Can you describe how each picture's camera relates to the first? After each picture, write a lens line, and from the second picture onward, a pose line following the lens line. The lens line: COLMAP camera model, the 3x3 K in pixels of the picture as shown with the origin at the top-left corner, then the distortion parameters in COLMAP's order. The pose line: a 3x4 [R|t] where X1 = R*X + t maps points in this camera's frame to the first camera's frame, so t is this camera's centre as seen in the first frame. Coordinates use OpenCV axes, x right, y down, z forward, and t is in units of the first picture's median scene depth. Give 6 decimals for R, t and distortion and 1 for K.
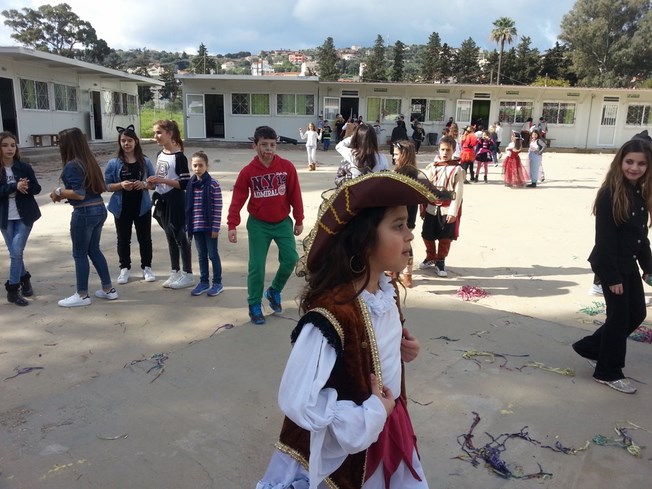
lens RADIAL K [[542.7, 0, 325.5], [0, 542.7, 255.9], [0, 0, 1]] dist [0.006717, 0.003156]
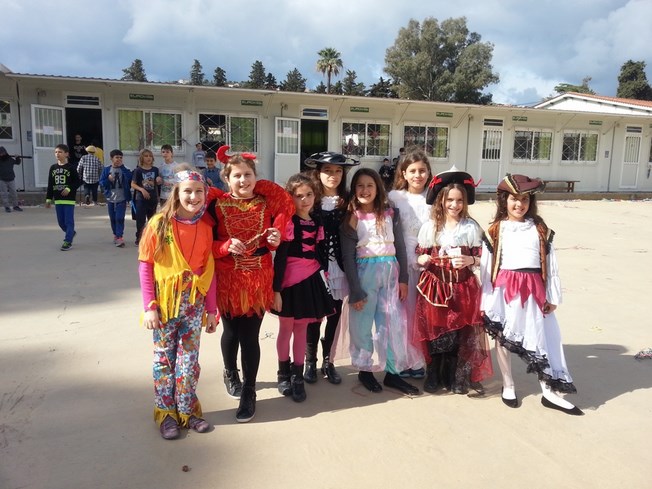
lens RADIAL K [[542.7, 0, 325.5], [0, 542.7, 255.9], [0, 0, 1]] dist [0.006717, 0.003156]
pose [[0.956627, -0.050136, 0.286969, 0.036112], [0.067784, 0.996350, -0.051892, -0.031172], [-0.283319, 0.069093, 0.956533, 0.131990]]
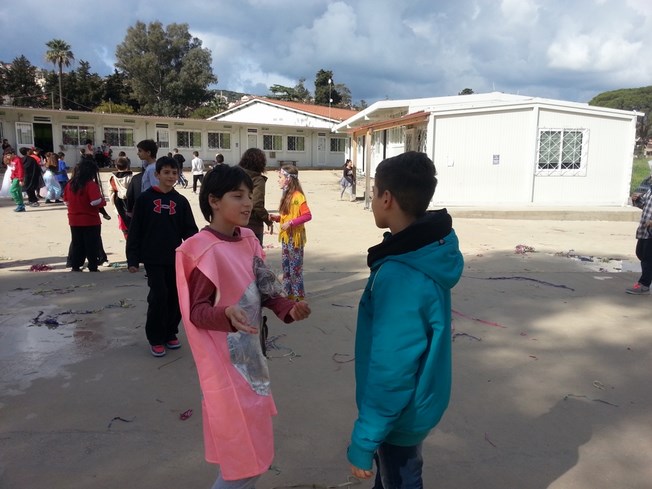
lens RADIAL K [[547.5, 0, 339.2], [0, 547.5, 243.9], [0, 0, 1]] dist [-0.004976, -0.010187]
pose [[0.731600, -0.118138, 0.671420, -0.006021], [0.159369, 0.987219, 0.000051, 0.008014], [-0.662844, 0.106966, 0.741077, -0.033015]]
